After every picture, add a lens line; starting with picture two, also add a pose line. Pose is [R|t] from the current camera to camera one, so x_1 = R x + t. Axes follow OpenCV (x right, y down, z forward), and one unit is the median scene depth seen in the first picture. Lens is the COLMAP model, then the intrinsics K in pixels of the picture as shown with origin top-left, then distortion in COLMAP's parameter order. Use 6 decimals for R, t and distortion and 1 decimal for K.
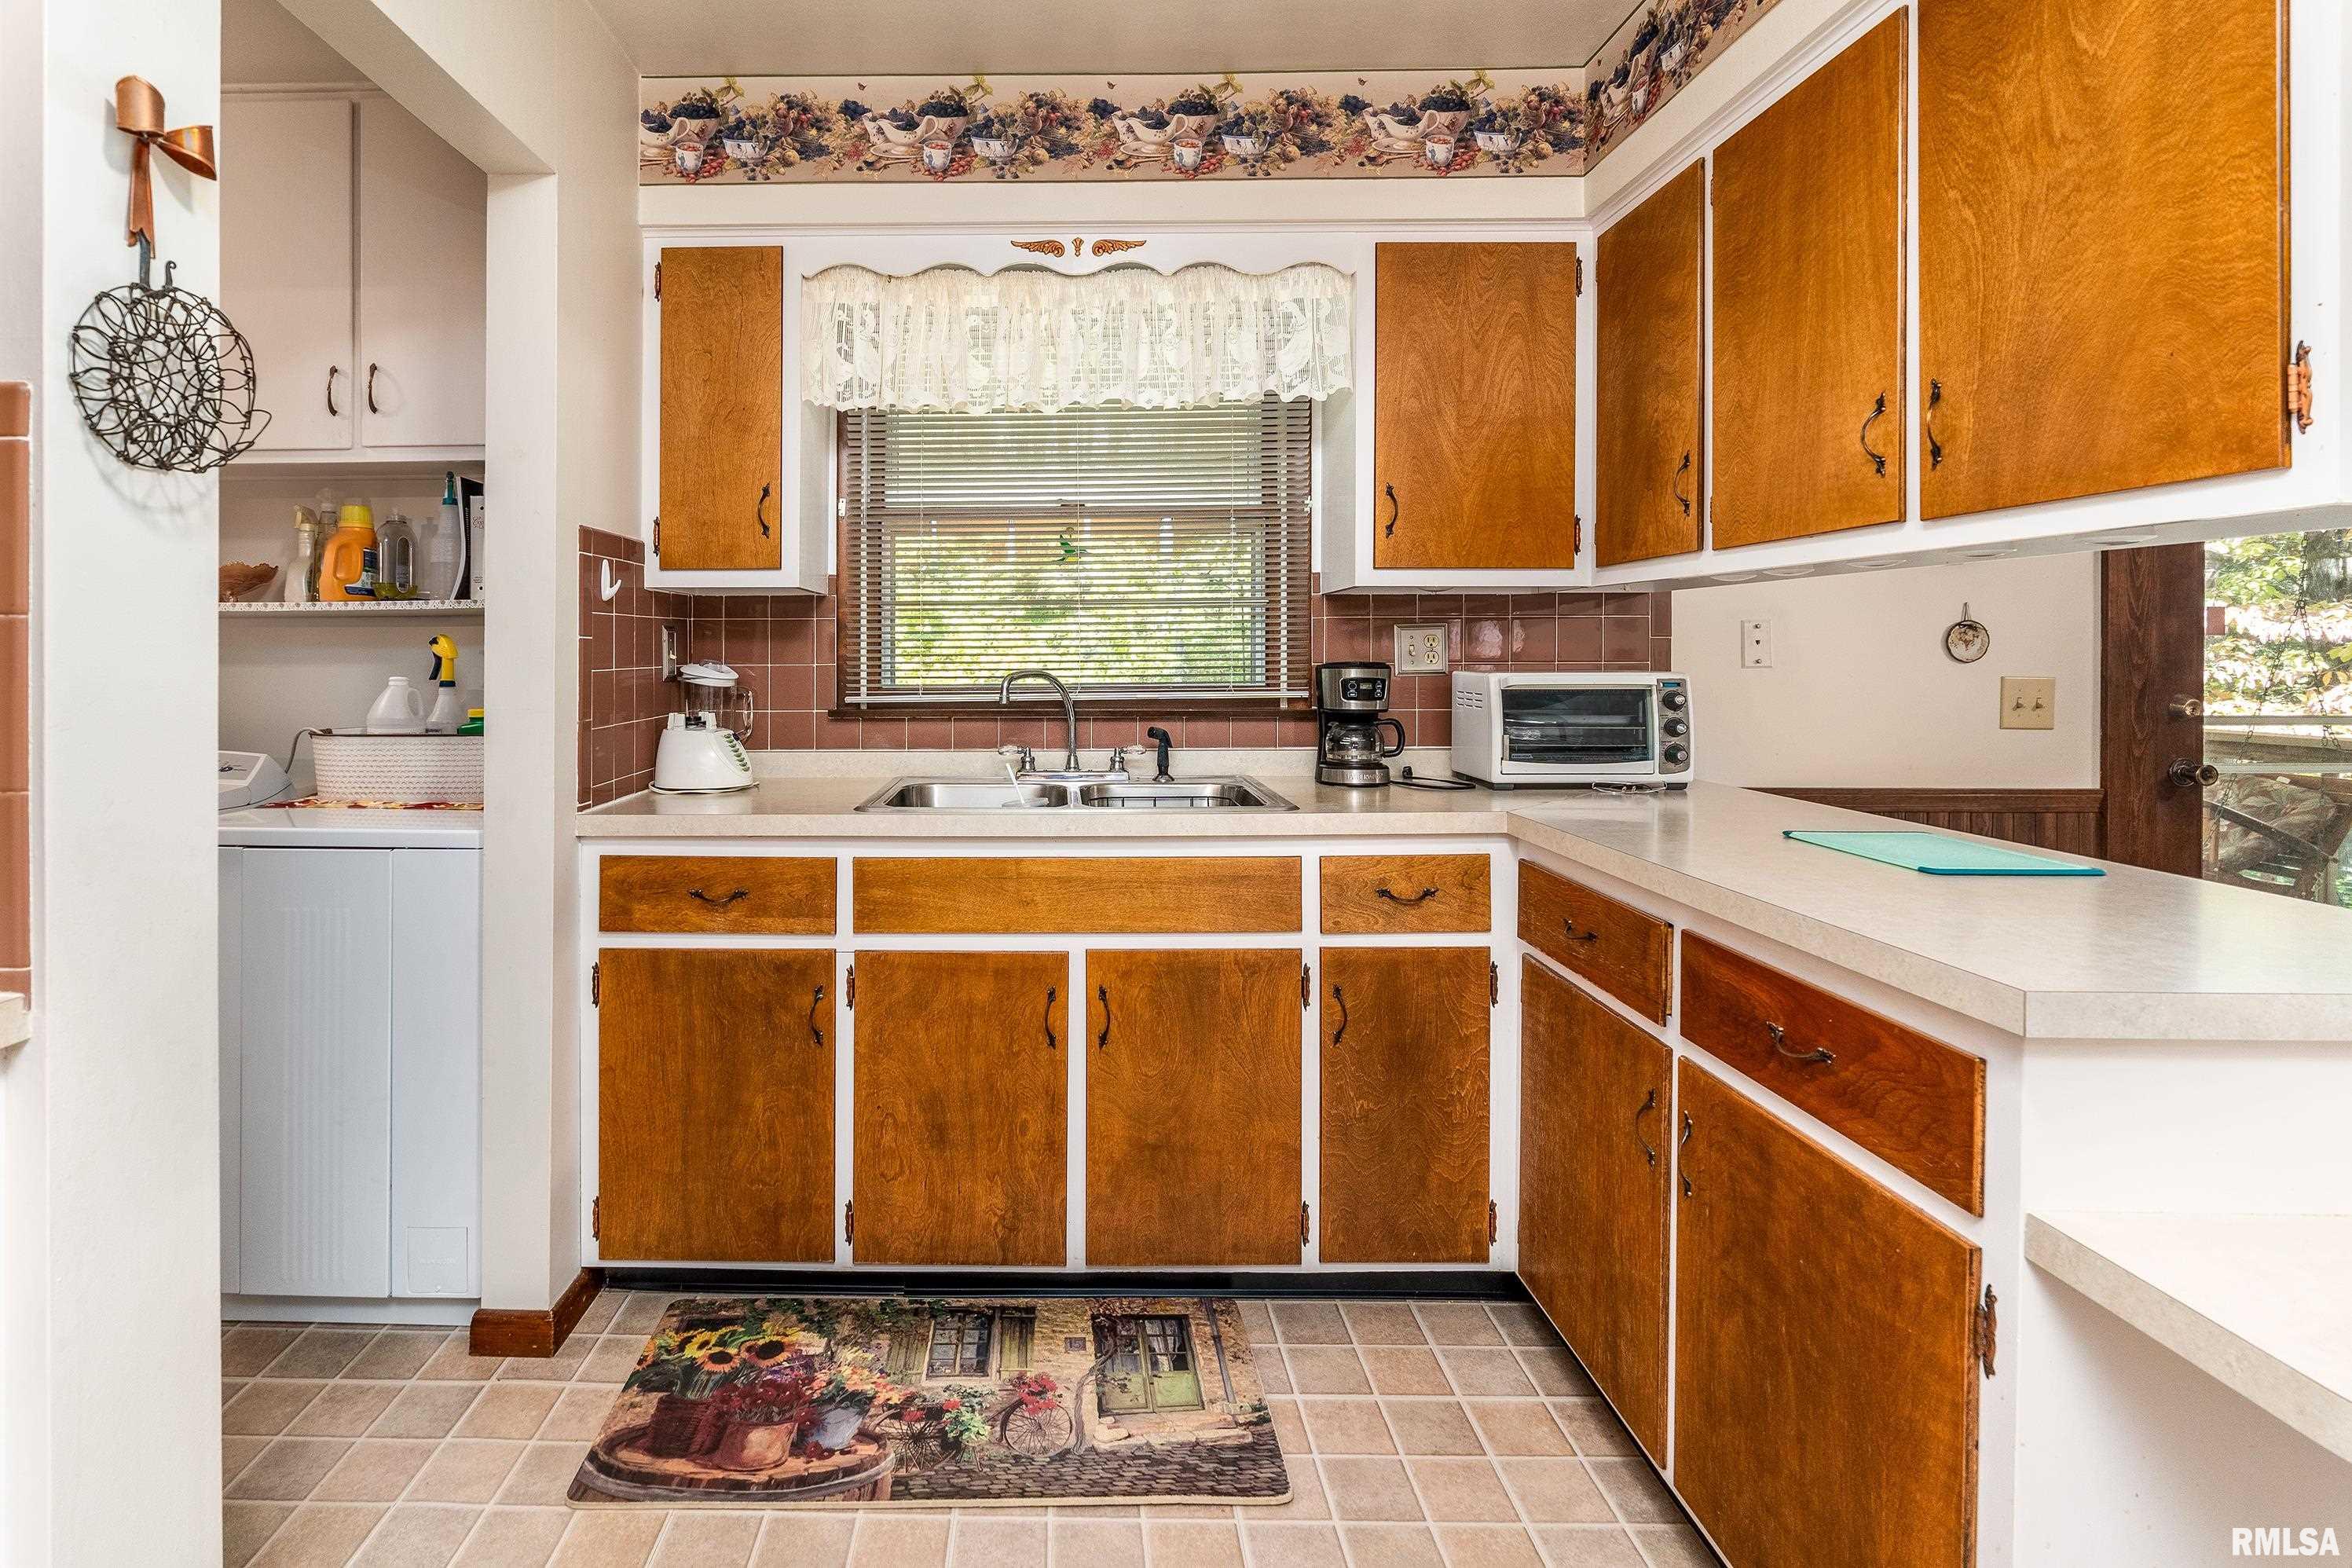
lens RADIAL K [[1114.6, 0, 1045.2], [0, 1114.6, 669.8], [0, 0, 1]] dist [-0.011722, 0.004537]
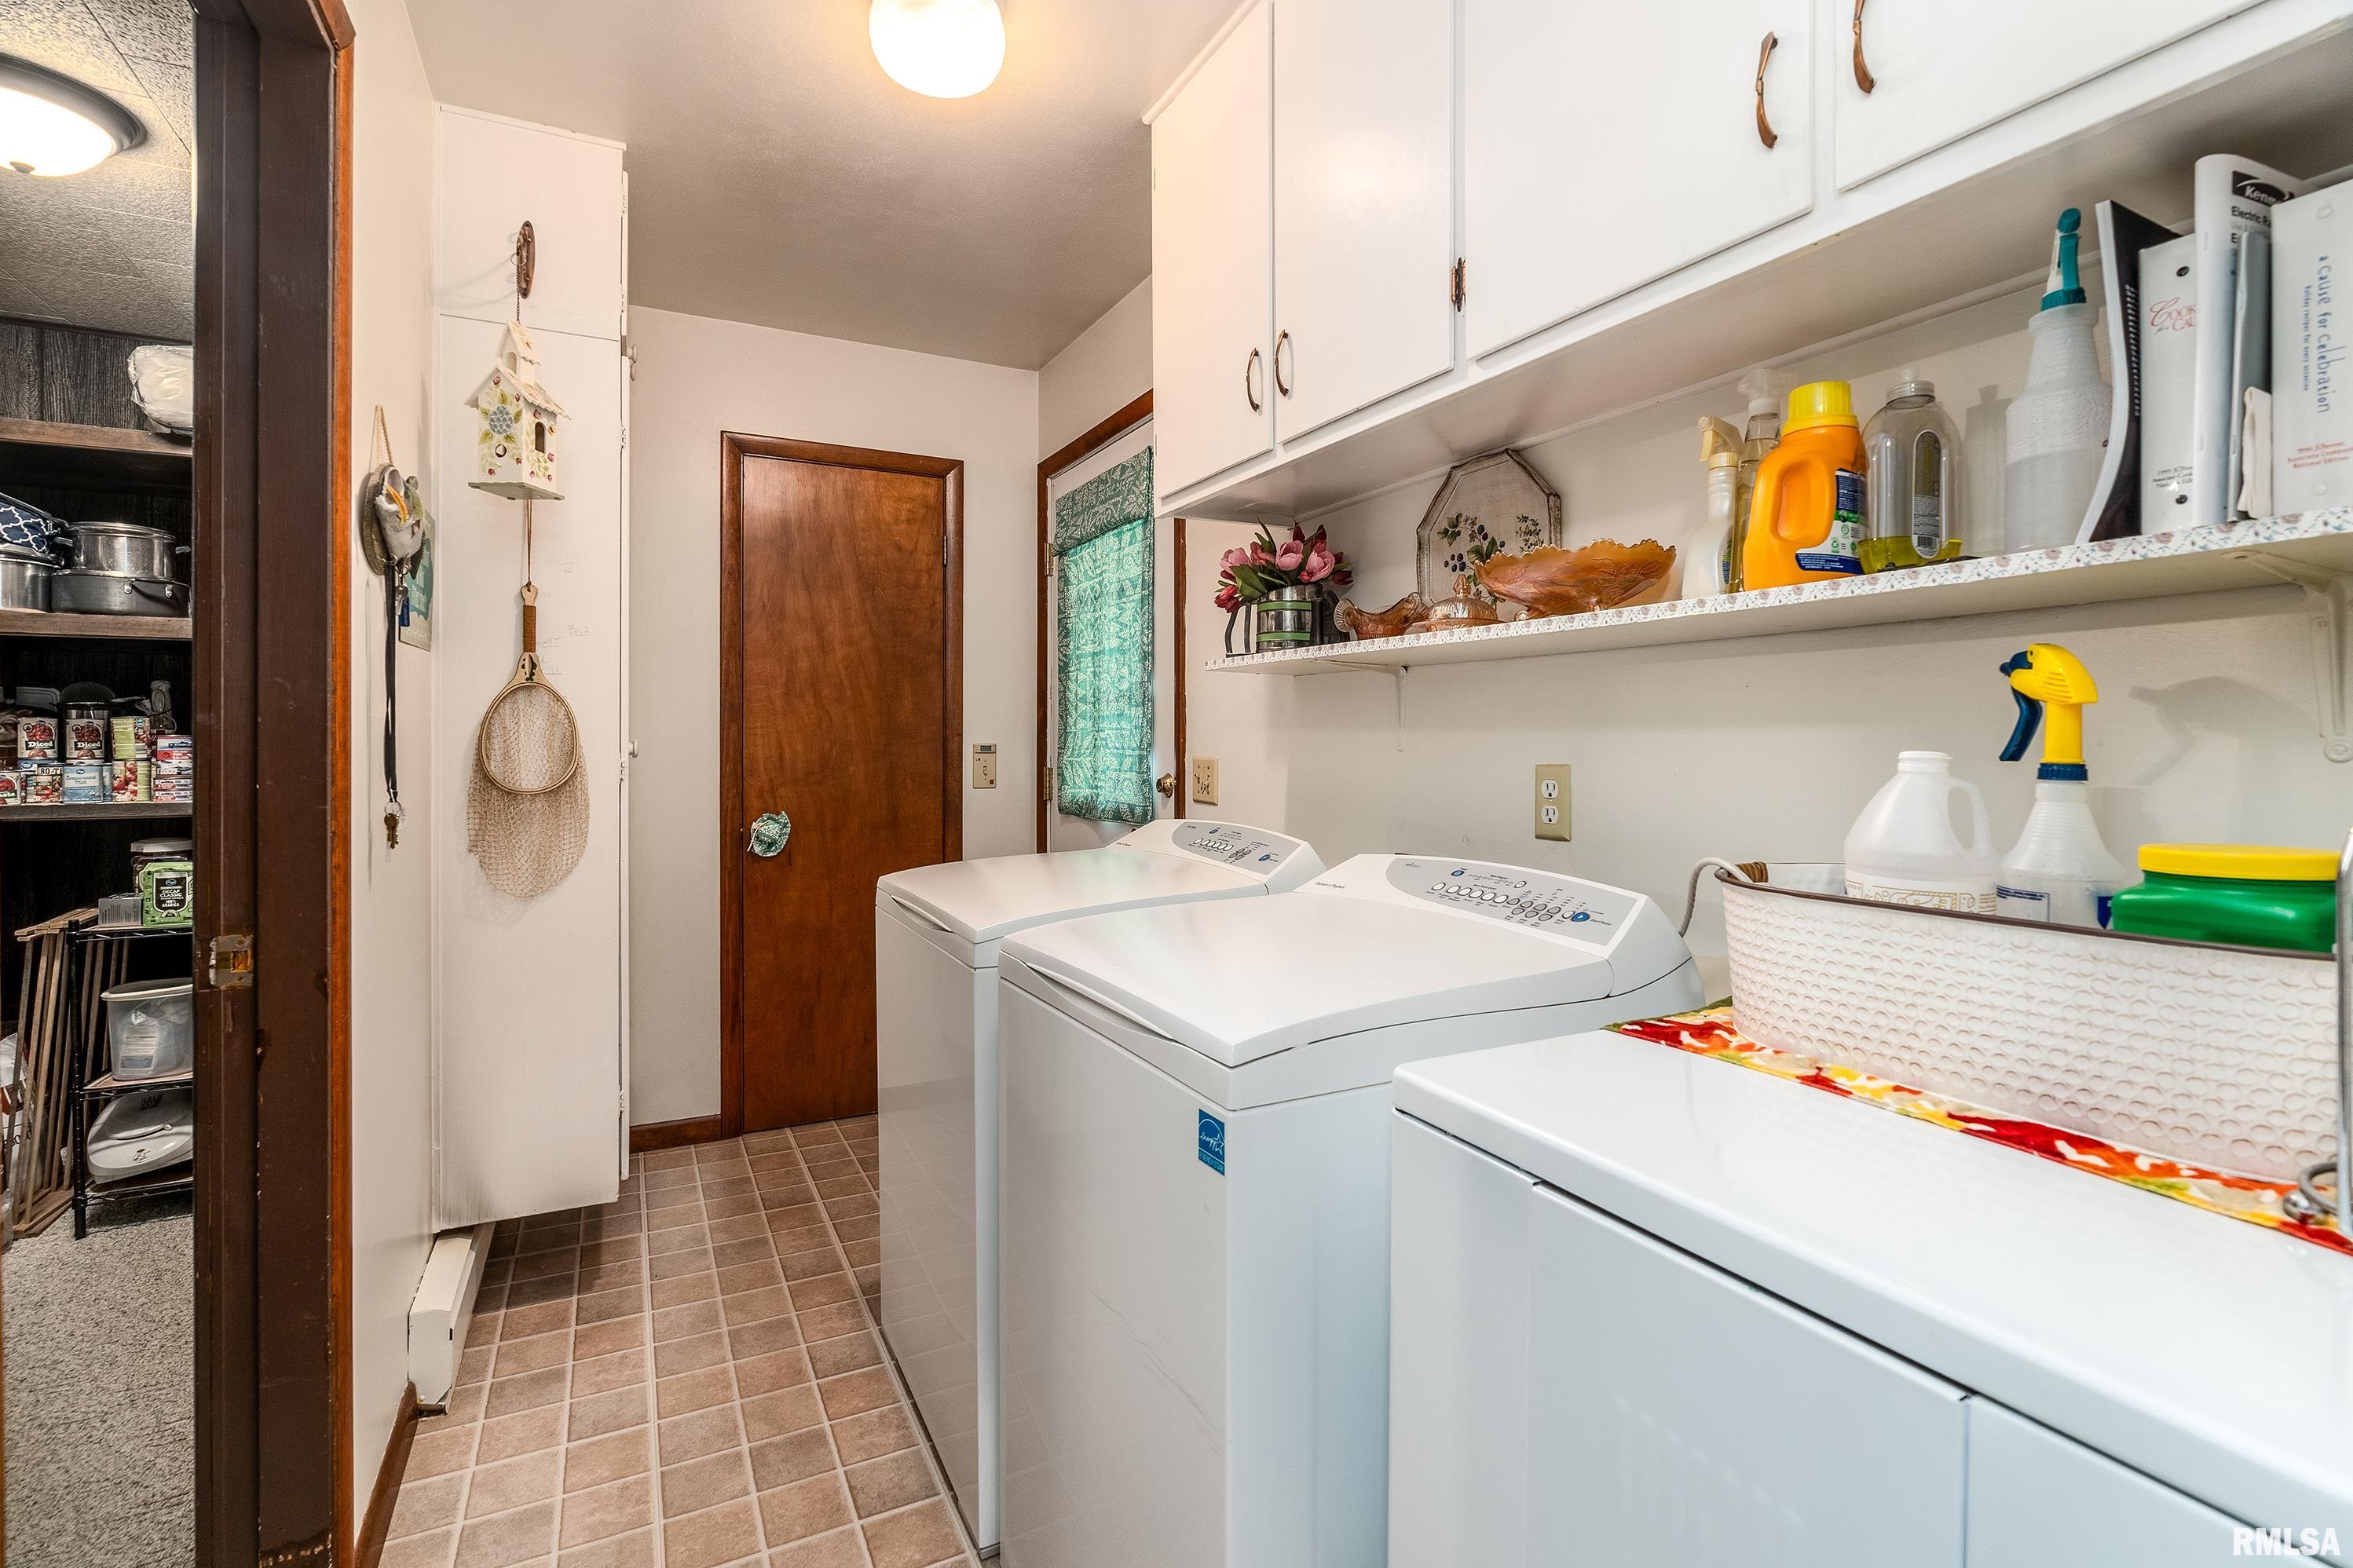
lens RADIAL K [[1115.0, 0, 1148.0], [0, 1115.0, 740.9], [0, 0, 1]] dist [-0.011722, 0.004537]
pose [[0.461208, -0.003751, -0.887284, -0.347925], [-0.009621, 0.999911, -0.009228, 0.008701], [0.887240, 0.012792, 0.461131, 0.552883]]
